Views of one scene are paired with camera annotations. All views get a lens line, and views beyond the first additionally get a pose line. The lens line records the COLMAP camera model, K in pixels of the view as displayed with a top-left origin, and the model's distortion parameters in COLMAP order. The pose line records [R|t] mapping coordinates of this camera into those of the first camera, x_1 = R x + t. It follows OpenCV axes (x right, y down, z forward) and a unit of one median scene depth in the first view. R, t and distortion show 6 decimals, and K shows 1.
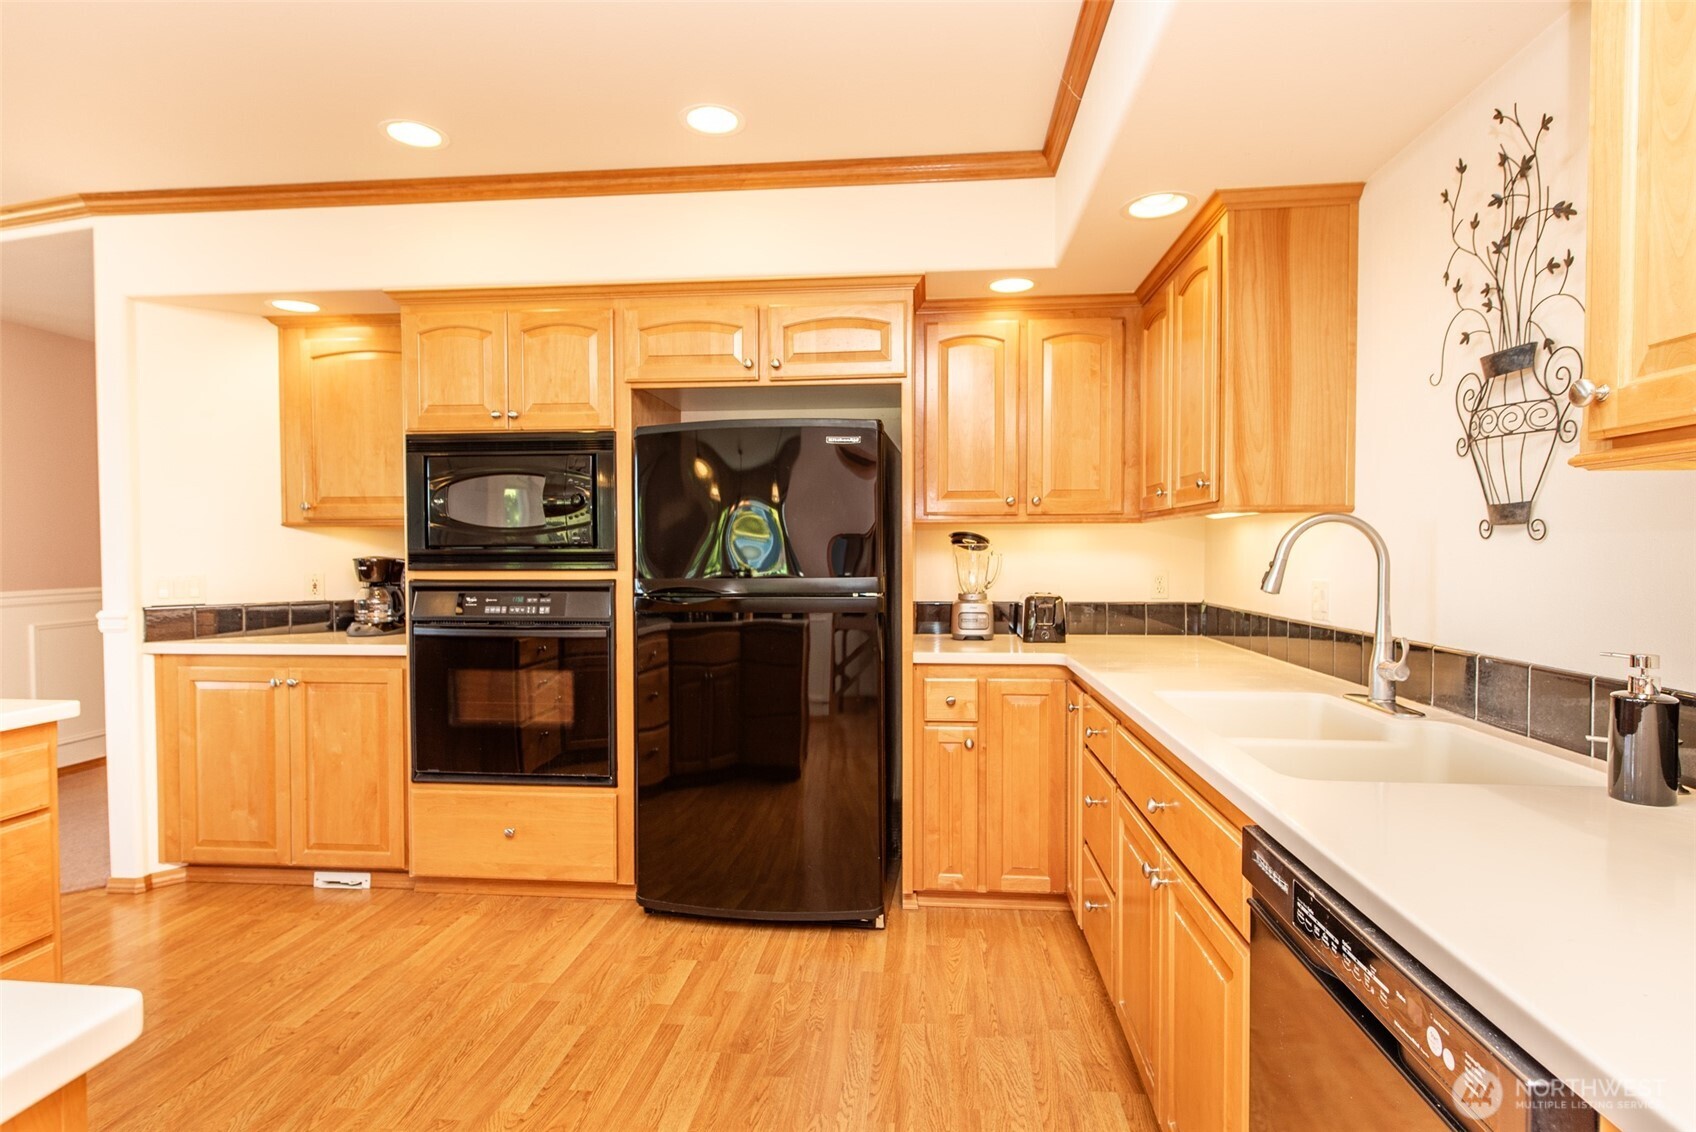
lens RADIAL K [[871.9, 0, 848.0], [0, 871.9, 566.0], [0, 0, 1]] dist [0.005055, 0.000925]
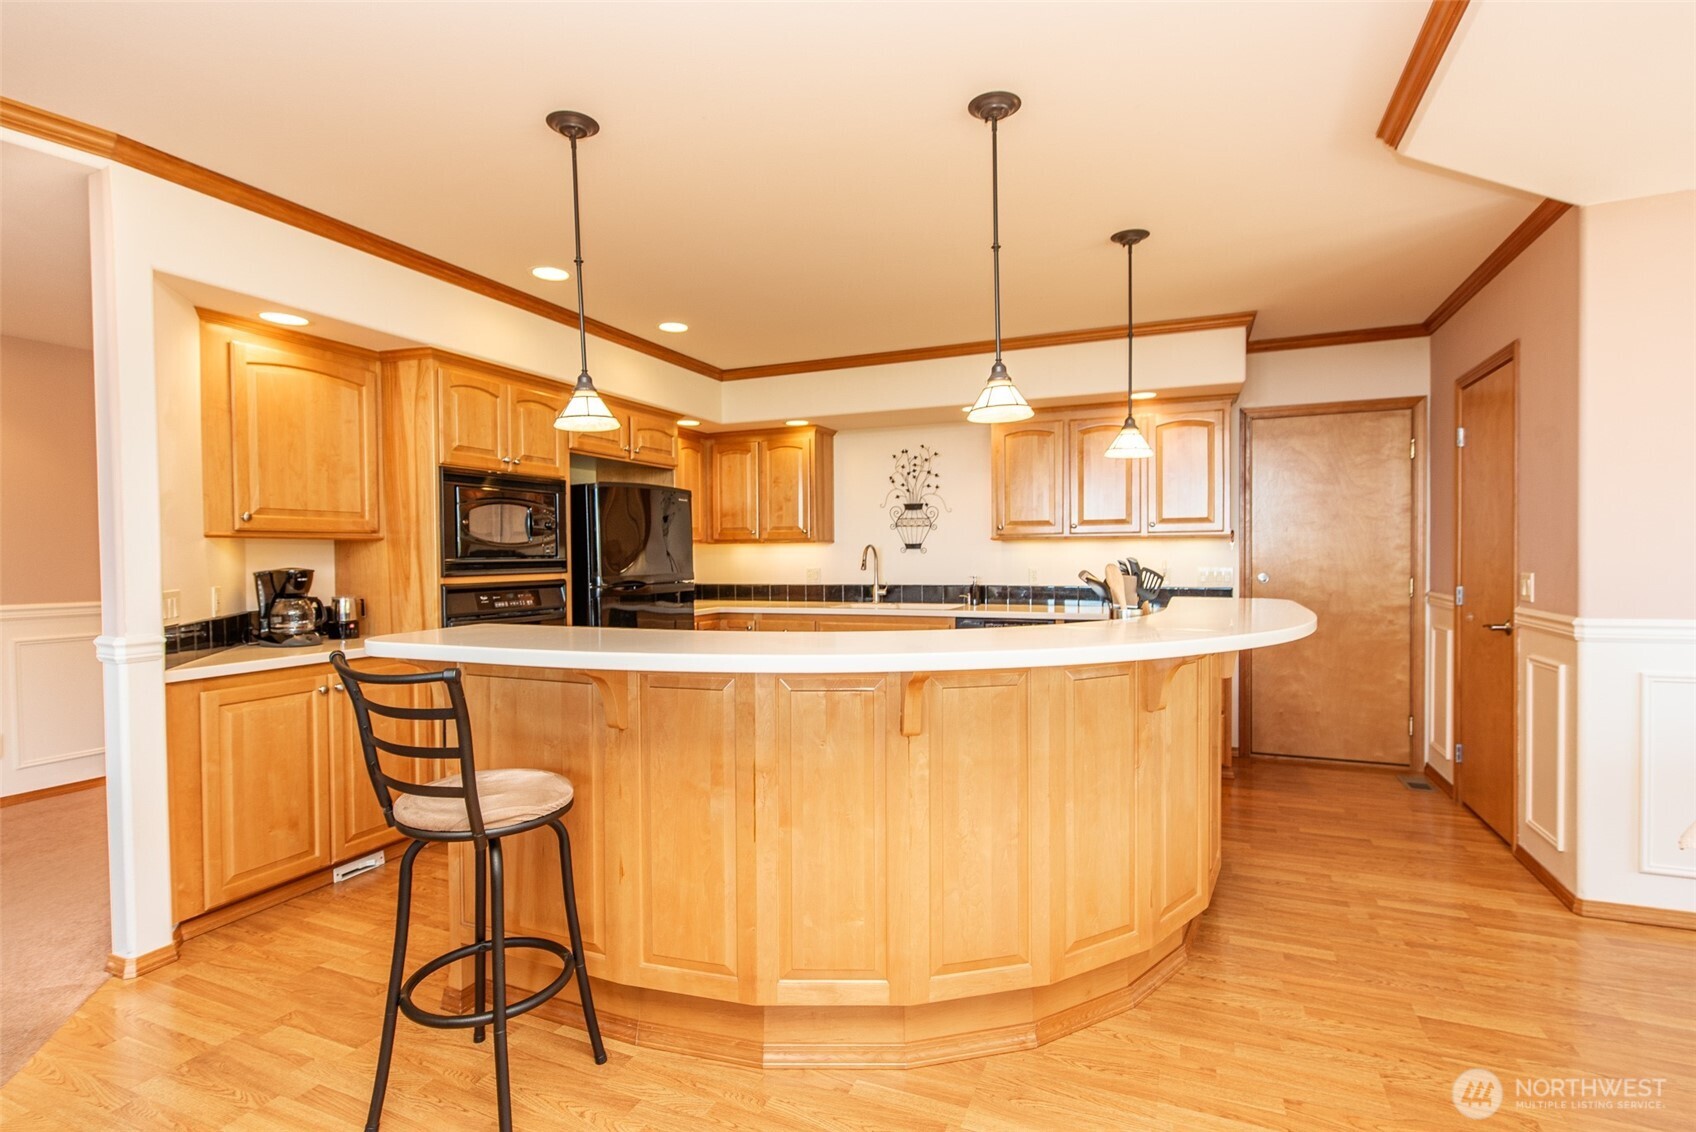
lens RADIAL K [[806.7, 0, 848.0], [0, 806.7, 566.0], [0, 0, 1]] dist [0.000036, -0.000371]
pose [[0.295286, -0.012312, 0.955330, -1.426112], [0.029894, 0.999546, 0.003642, 0.002535], [-0.954941, 0.027483, 0.295520, 0.125739]]
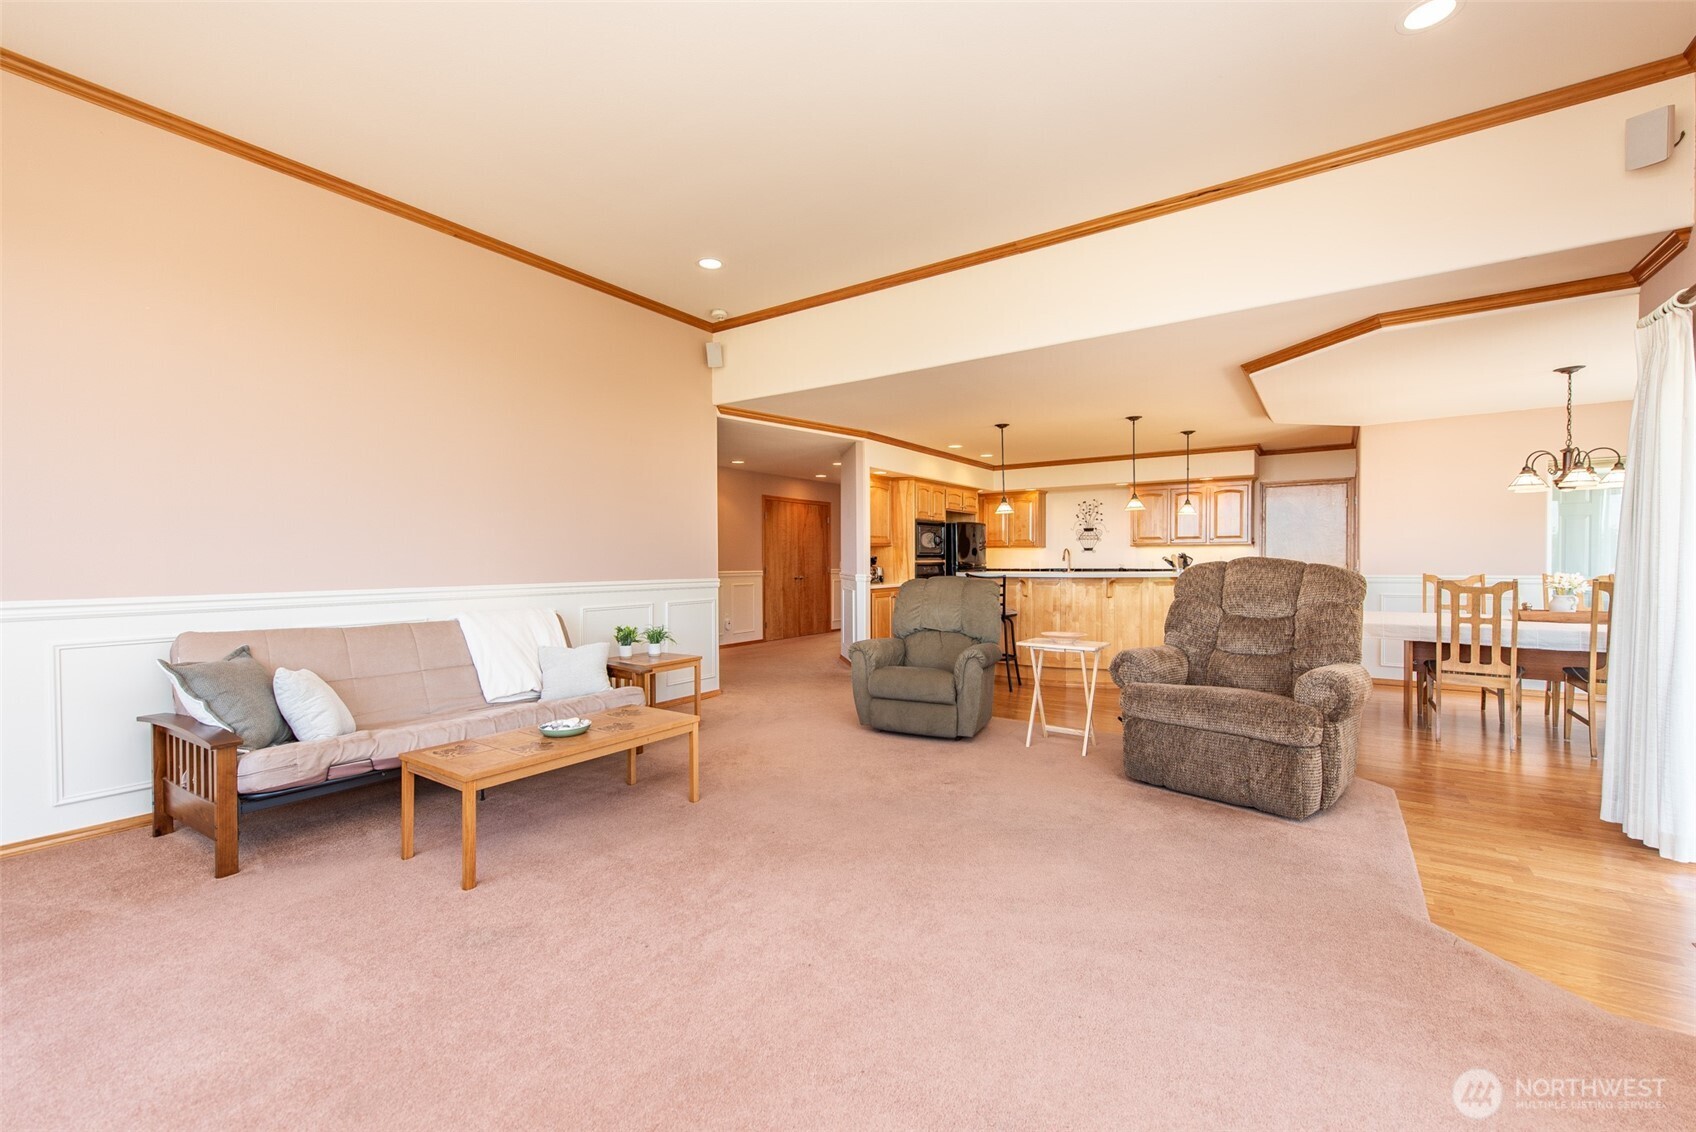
lens RADIAL K [[688.7, 0, 843.2], [0, 688.7, 571.3], [0, 0, 1]] dist [0.002830, 0.000030]
pose [[0.491387, -0.014057, 0.870828, -2.960712], [0.022019, 0.999751, 0.003713, 0.033636], [-0.870663, 0.017350, 0.491574, -0.049550]]
